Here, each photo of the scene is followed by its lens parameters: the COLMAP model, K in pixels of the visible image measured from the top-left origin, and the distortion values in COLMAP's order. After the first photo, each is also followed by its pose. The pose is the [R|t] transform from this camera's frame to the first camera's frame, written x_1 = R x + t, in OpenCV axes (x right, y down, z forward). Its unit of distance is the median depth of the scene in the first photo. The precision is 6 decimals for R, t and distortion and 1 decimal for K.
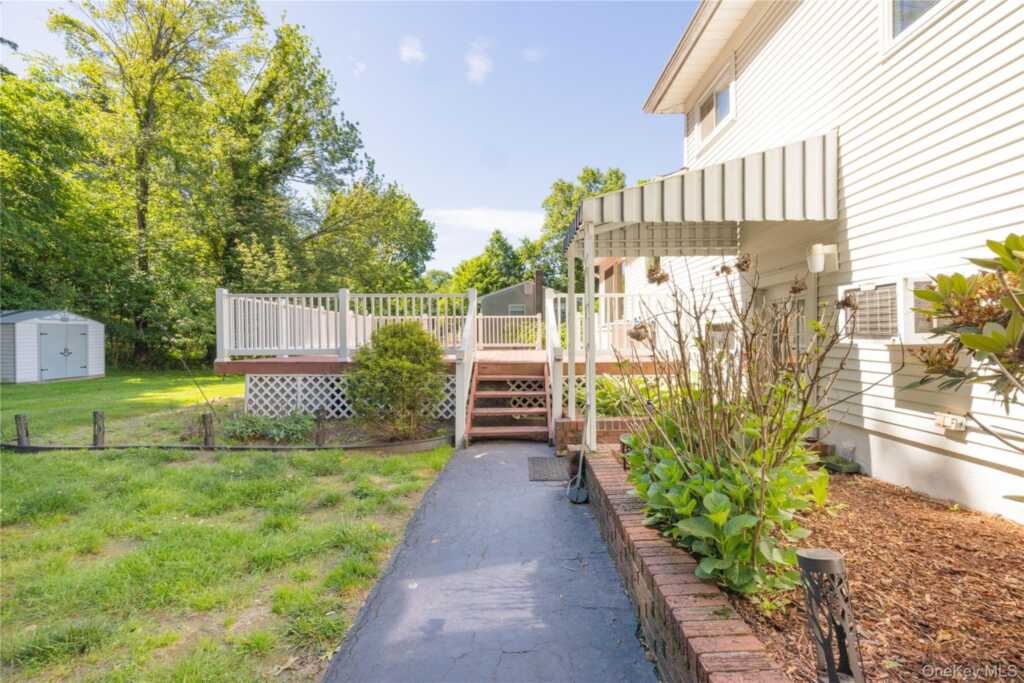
lens RADIAL K [[439.3, 0, 520.9], [0, 439.3, 342.1], [0, 0, 1]] dist [-0.000862, 0.000024]
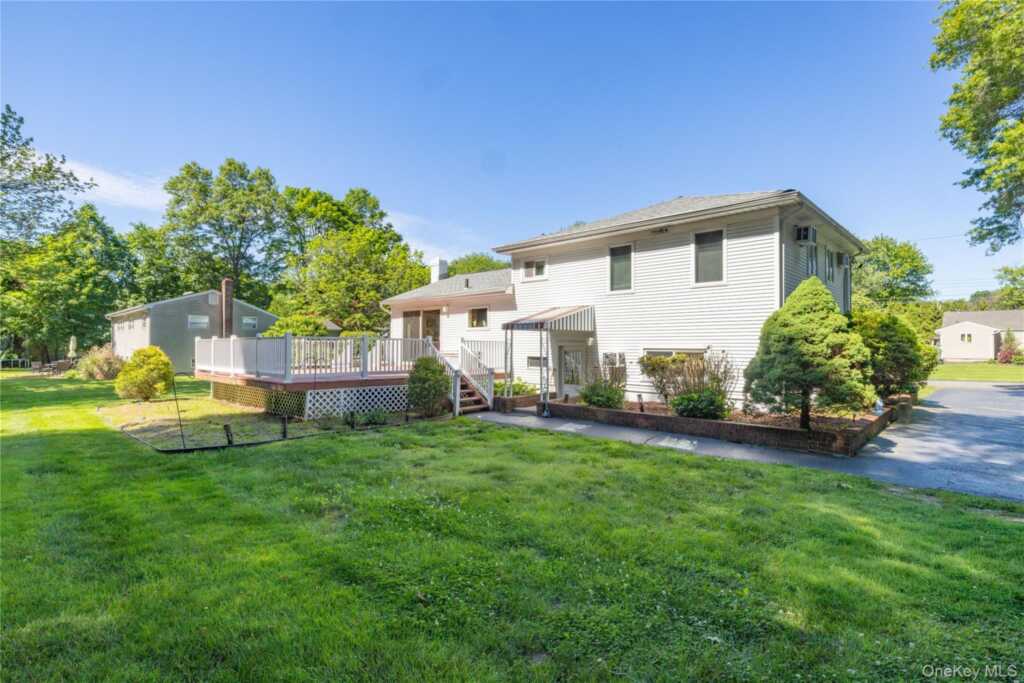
lens RADIAL K [[507.6, 0, 513.6], [0, 507.6, 333.0], [0, 0, 1]] dist [0.000189, -0.000277]
pose [[0.667533, 0.026571, 0.744106, -0.415566], [-0.000489, 0.999378, -0.035248, -0.017436], [-0.744580, 0.023165, 0.667131, -0.190807]]
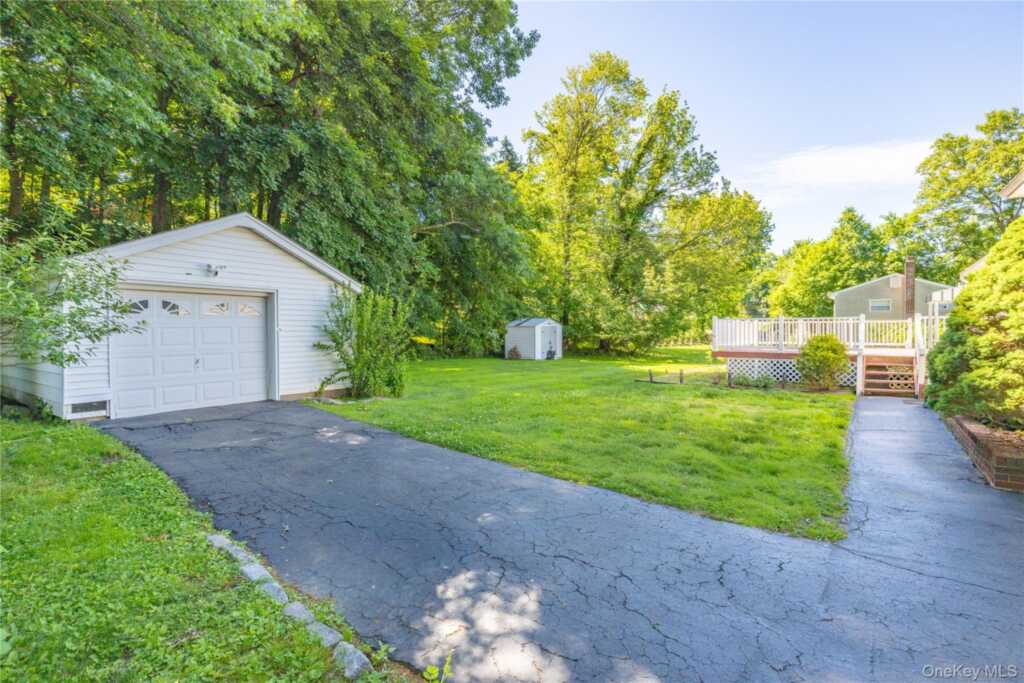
lens RADIAL K [[507.6, 0, 501.9], [0, 507.6, 344.8], [0, 0, 1]] dist [0.000189, -0.000277]
pose [[0.805989, 0.016322, -0.591705, -0.019402], [-0.003463, 0.999733, 0.022860, -0.011109], [0.591920, -0.016376, 0.805830, -0.434564]]
